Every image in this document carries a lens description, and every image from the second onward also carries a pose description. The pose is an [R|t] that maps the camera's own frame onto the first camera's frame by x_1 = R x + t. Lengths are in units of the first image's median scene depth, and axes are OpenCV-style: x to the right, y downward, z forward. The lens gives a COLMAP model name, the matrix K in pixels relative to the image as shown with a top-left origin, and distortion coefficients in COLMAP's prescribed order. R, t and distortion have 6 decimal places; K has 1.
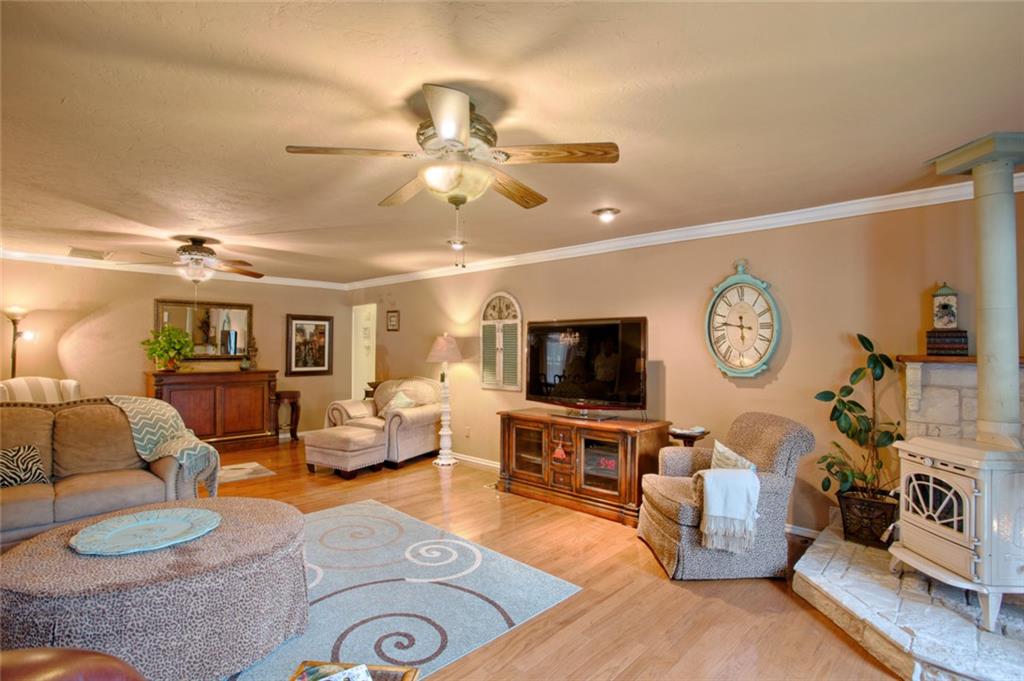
lens RADIAL K [[498.5, 0, 510.2], [0, 498.5, 341.8], [0, 0, 1]] dist [-0.040207, 0.006180]
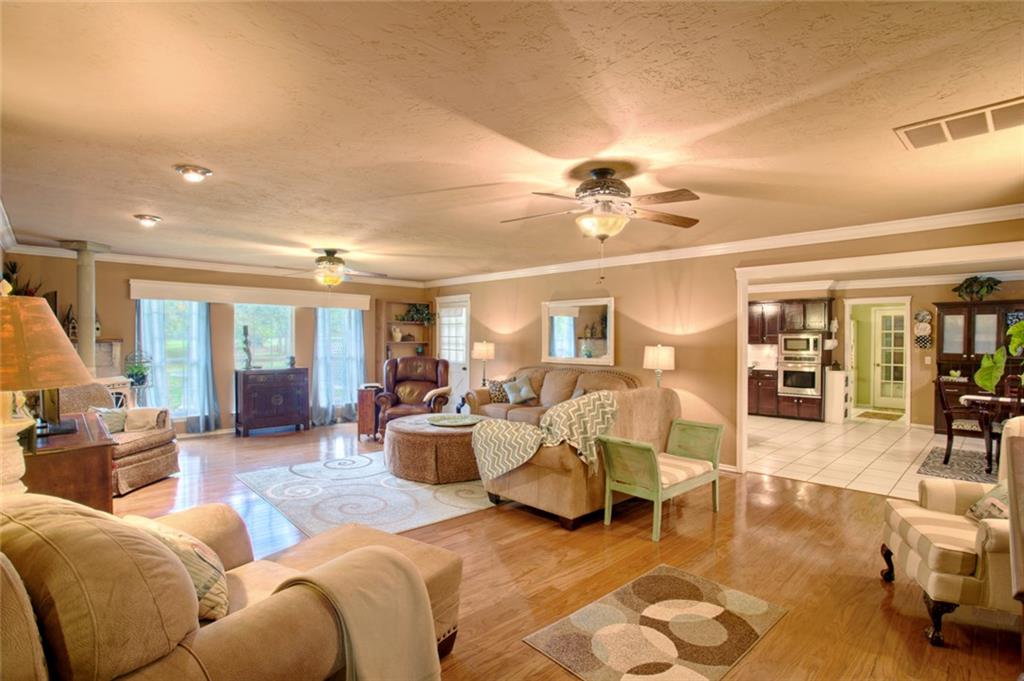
lens RADIAL K [[498.5, 0, 510.6], [0, 498.5, 337.7], [0, 0, 1]] dist [-0.040207, 0.006180]
pose [[-0.999164, -0.007778, 0.040147, -0.445665], [-0.008230, 0.999904, -0.011115, 0.008080], [-0.040056, -0.011436, -0.999132, 1.332239]]
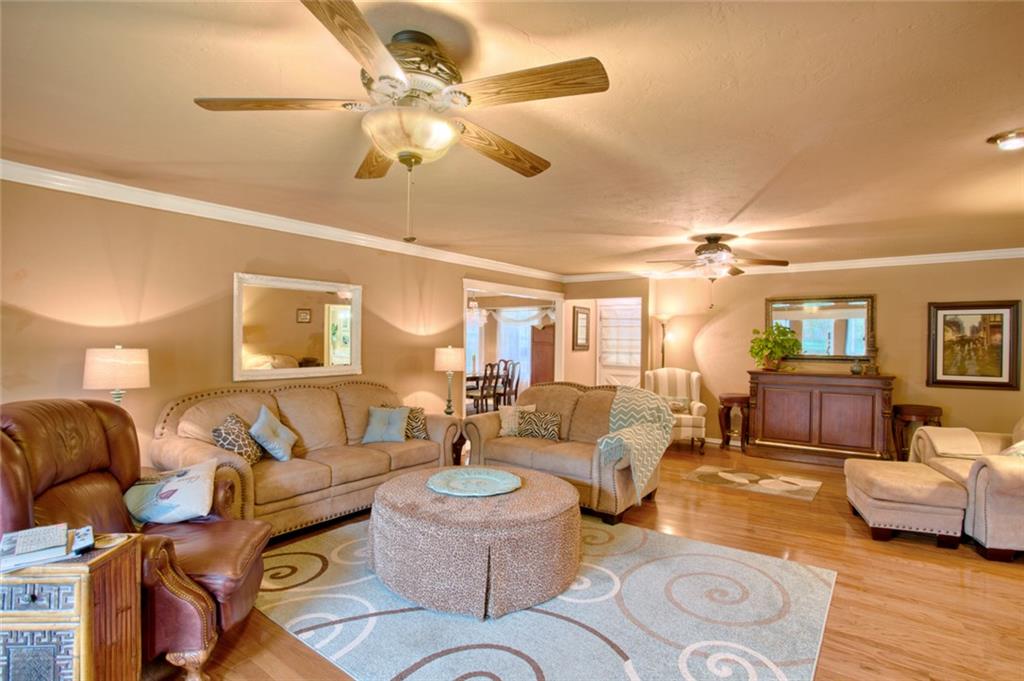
lens RADIAL K [[498.5, 0, 514.8], [0, 498.5, 339.4], [0, 0, 1]] dist [-0.040207, 0.006180]
pose [[0.135706, -0.004259, -0.990740, 0.250031], [0.003450, 0.999987, -0.003826, 0.000062], [0.990743, -0.002898, 0.135718, 0.368291]]
